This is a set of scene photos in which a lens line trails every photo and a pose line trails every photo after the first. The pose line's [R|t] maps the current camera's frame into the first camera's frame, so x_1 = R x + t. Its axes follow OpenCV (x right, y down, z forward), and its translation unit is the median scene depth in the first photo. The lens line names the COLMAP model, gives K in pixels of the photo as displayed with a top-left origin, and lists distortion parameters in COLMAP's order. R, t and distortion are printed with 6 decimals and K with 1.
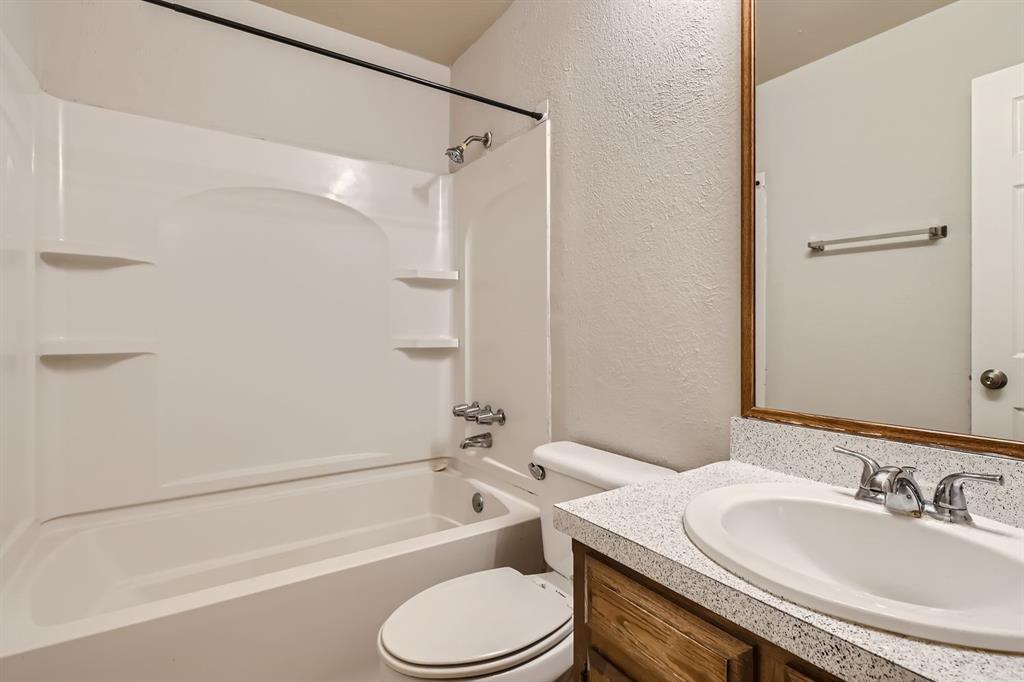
lens RADIAL K [[492.1, 0, 500.7], [0, 492.1, 329.1], [0, 0, 1]] dist [0.001263, 0.000084]
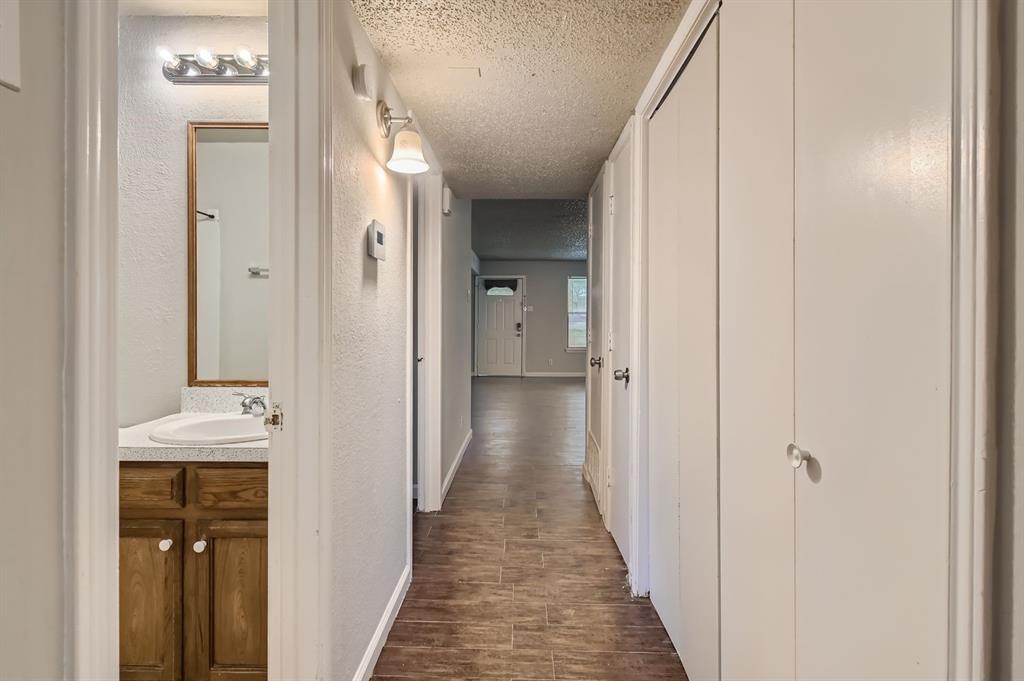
lens RADIAL K [[487.4, 0, 512.3], [0, 487.4, 331.1], [0, 0, 1]] dist [0.001169, -0.000205]
pose [[0.539516, -0.010579, 0.841909, -0.335773], [-0.011632, 0.999732, 0.020016, -0.062860], [-0.841895, -0.020592, 0.539248, -0.876989]]
